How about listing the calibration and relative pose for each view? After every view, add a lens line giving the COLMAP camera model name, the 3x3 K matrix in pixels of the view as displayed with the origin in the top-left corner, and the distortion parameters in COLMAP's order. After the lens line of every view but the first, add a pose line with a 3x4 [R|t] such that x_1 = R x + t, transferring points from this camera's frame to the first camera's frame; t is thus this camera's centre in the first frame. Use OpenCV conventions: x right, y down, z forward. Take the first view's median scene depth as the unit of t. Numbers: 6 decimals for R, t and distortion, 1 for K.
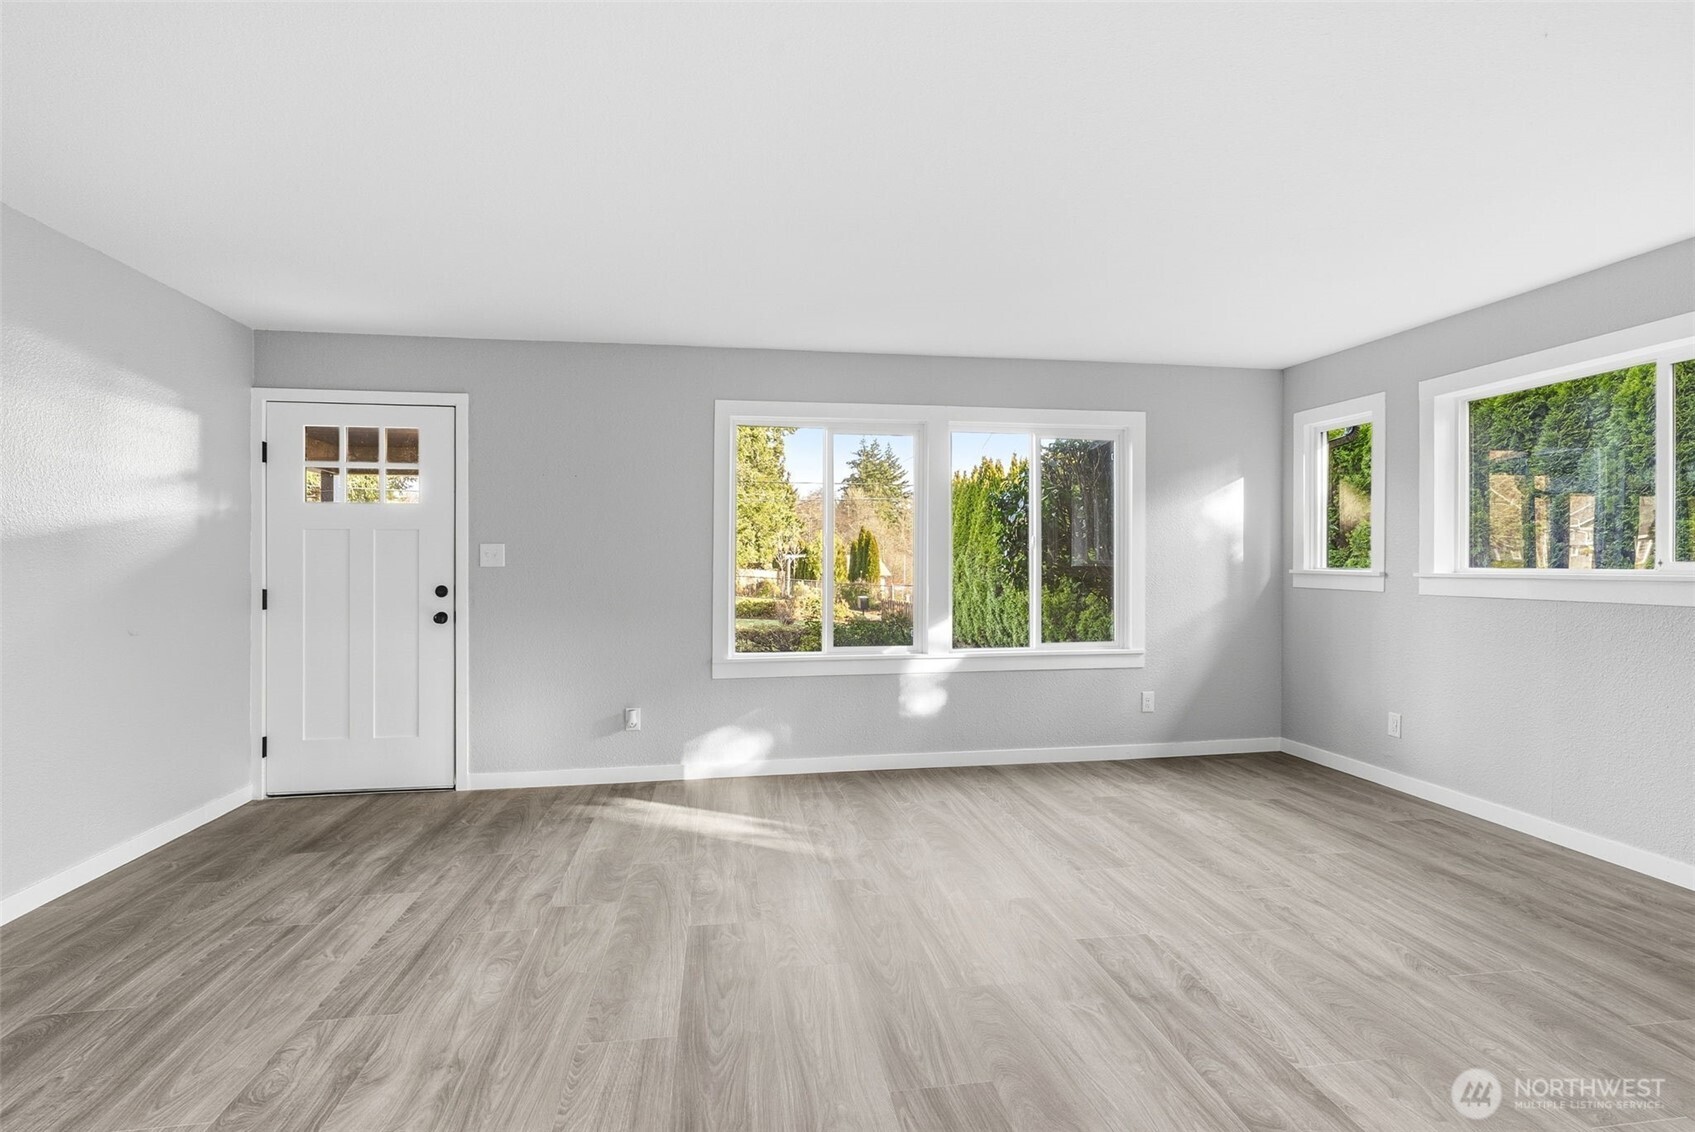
lens RADIAL K [[786.5, 0, 853.7], [0, 786.5, 563.4], [0, 0, 1]] dist [-0.005542, 0.000968]
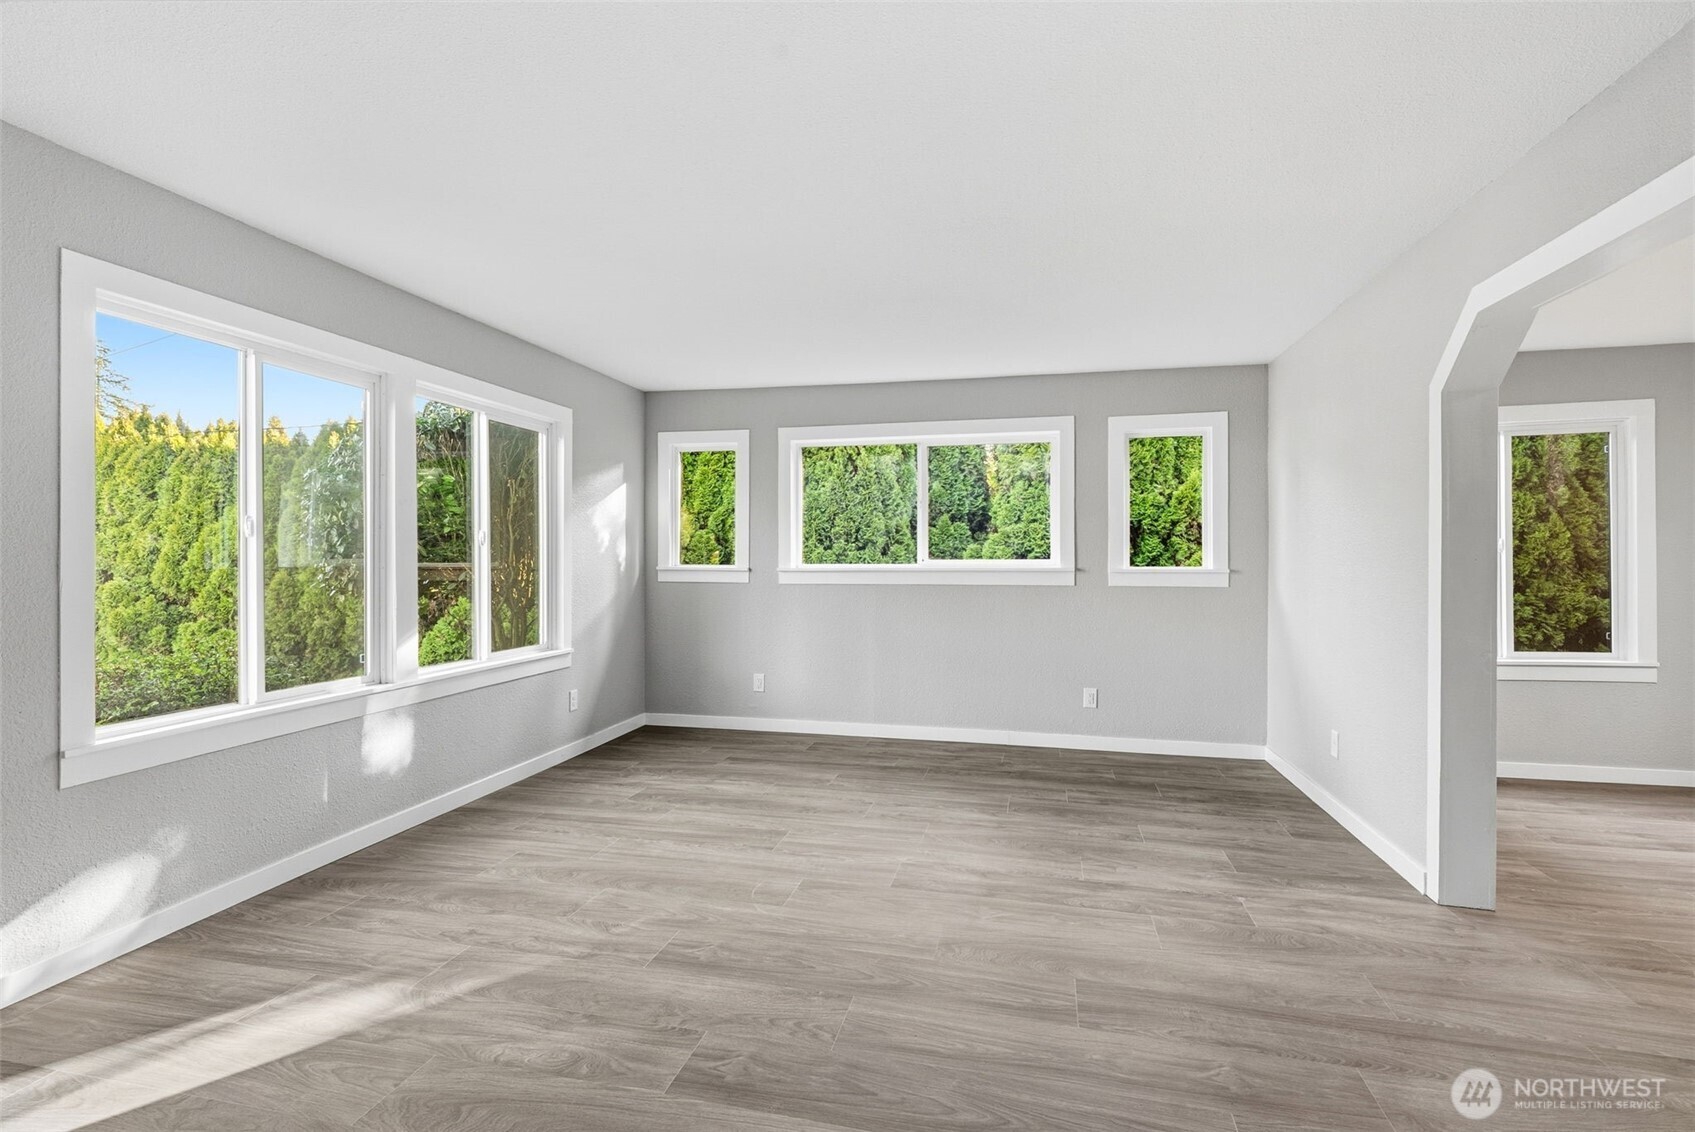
lens RADIAL K [[781.2, 0, 814.2], [0, 781.2, 569.6], [0, 0, 1]] dist [-0.010547, 0.003539]
pose [[0.411484, -0.012798, 0.911327, -0.501745], [0.002901, 0.999915, 0.012733, -0.002020], [-0.911412, -0.002596, 0.411486, 0.394024]]
